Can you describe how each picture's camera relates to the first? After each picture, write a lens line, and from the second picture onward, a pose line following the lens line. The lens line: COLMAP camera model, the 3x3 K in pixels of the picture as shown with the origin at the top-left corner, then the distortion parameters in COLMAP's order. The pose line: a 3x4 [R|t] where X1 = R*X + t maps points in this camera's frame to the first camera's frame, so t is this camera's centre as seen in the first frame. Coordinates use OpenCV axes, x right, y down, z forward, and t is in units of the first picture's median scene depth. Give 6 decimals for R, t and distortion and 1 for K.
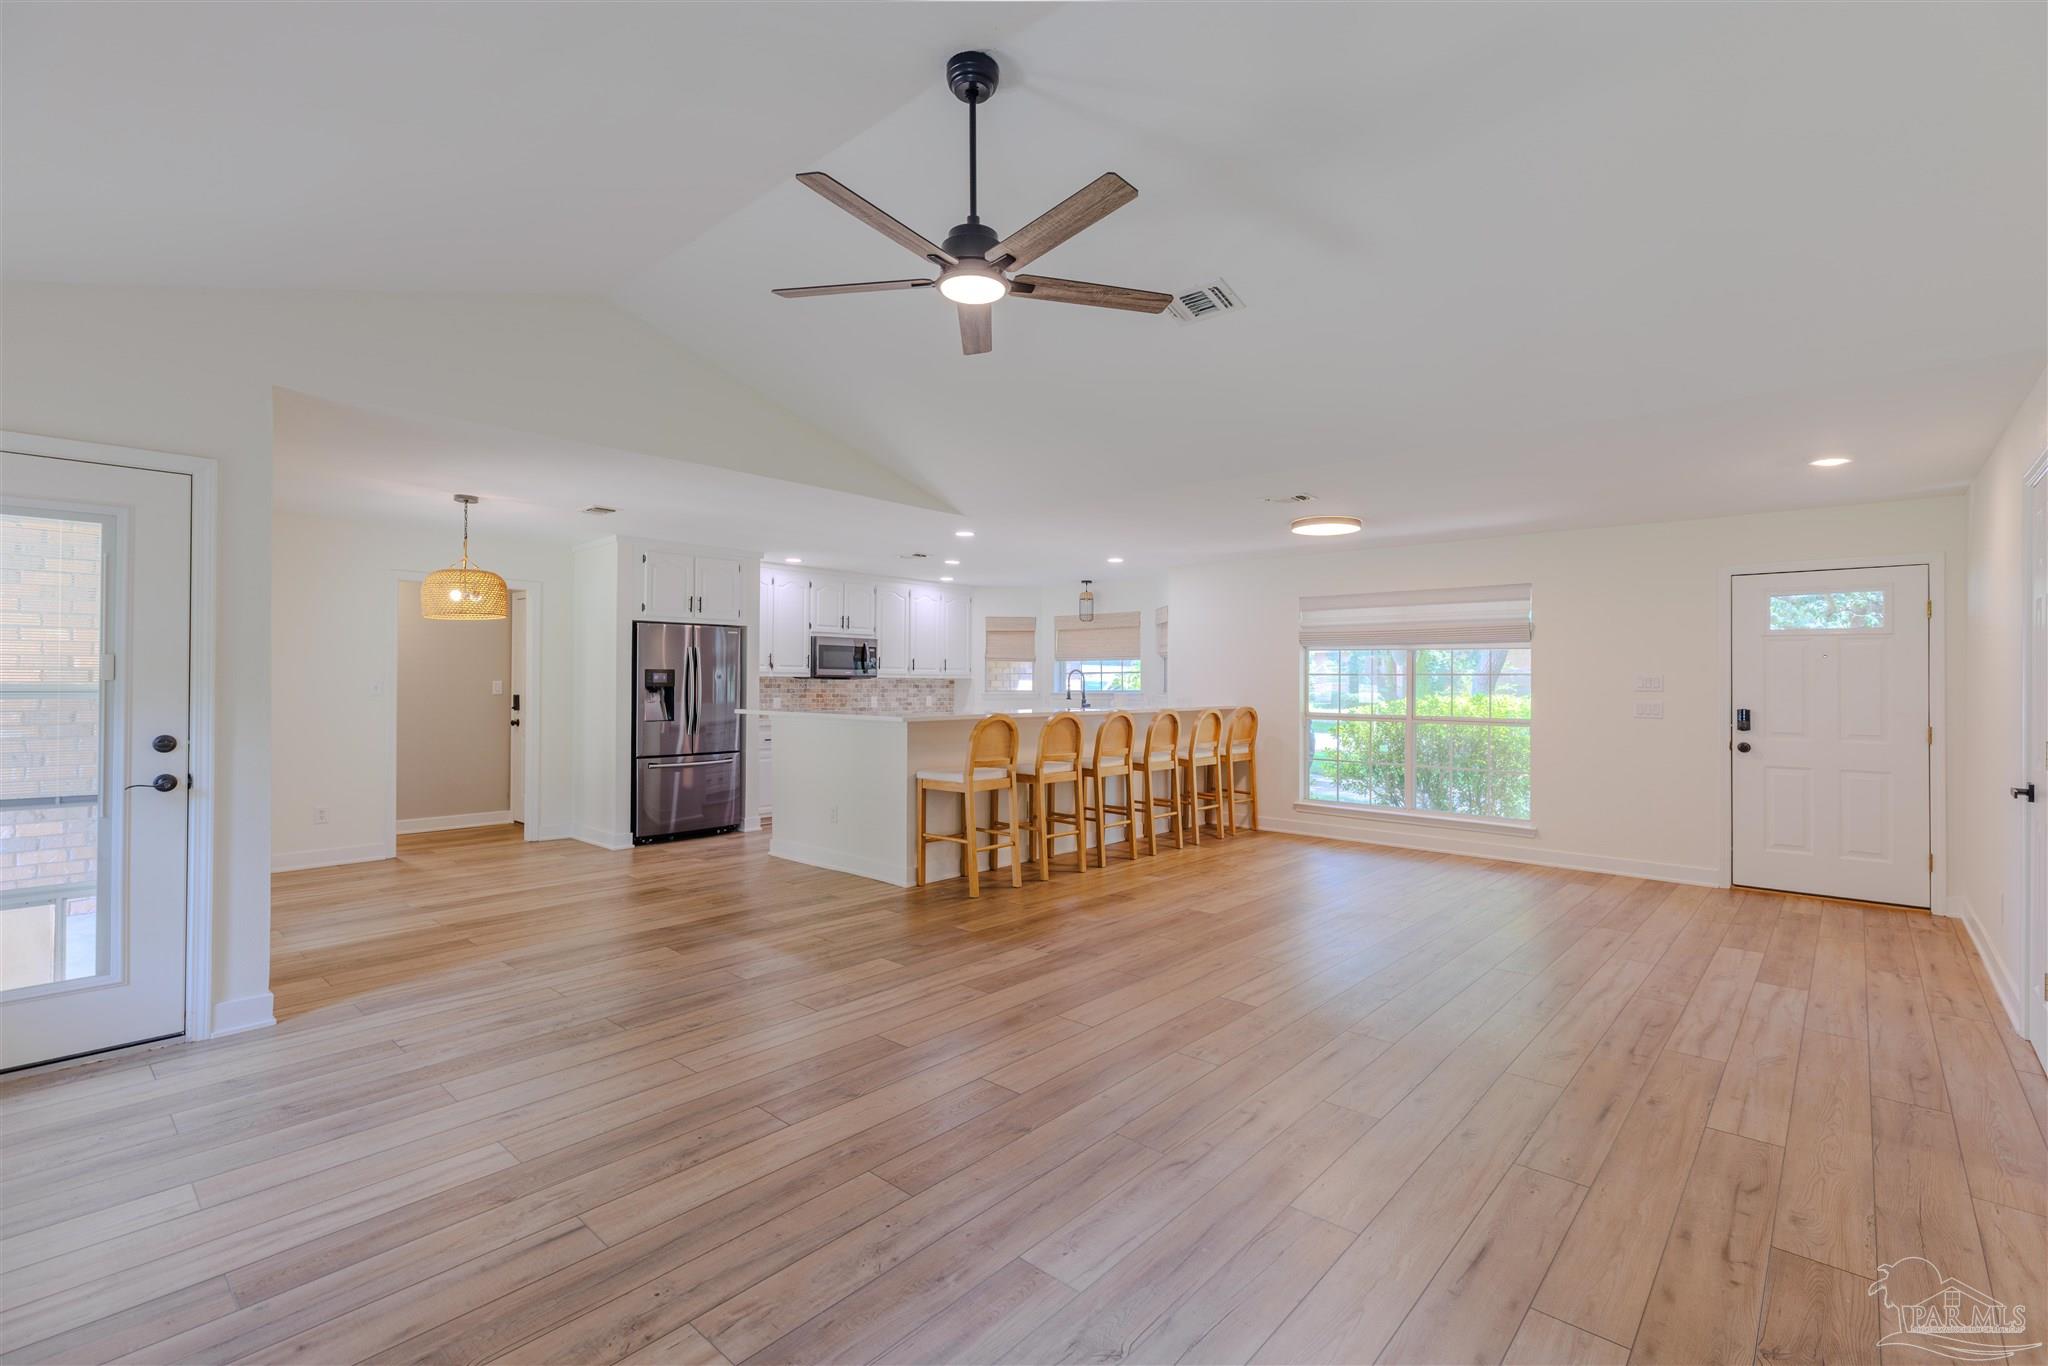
lens RADIAL K [[914.5, 0, 1028.5], [0, 914.5, 681.9], [0, 0, 1]] dist [0.004229, -0.000266]
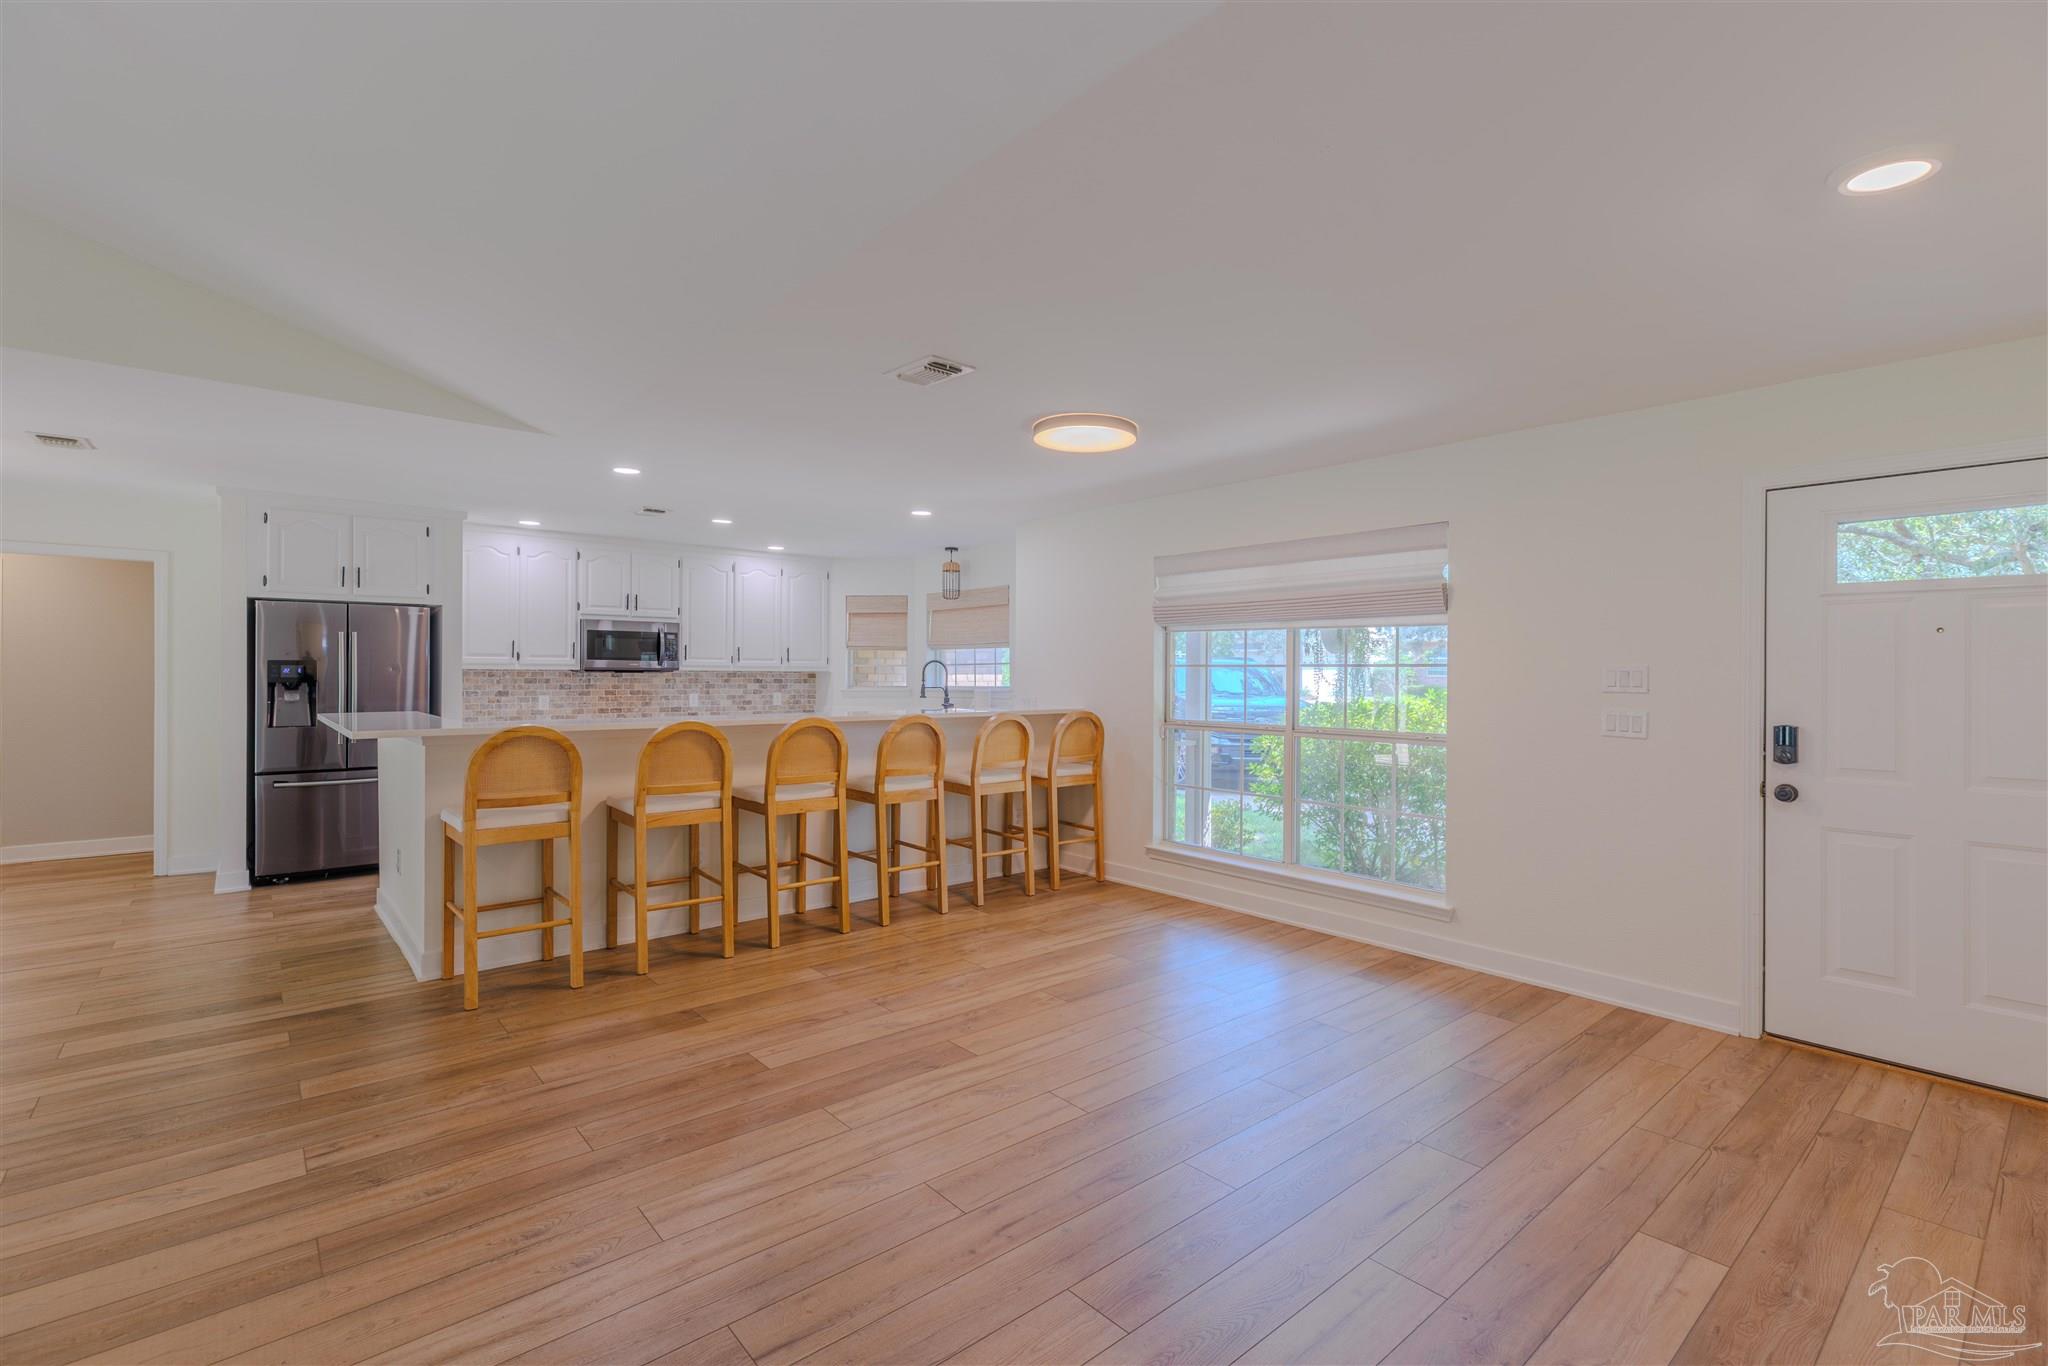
lens RADIAL K [[914.5, 0, 1019.7], [0, 914.5, 683.0], [0, 0, 1]] dist [0.004229, -0.000266]
pose [[0.991414, 0.000700, -0.130761, 0.308669], [0.000709, 0.999942, 0.010732, -0.002639], [0.130761, -0.010732, 0.991356, 0.302270]]
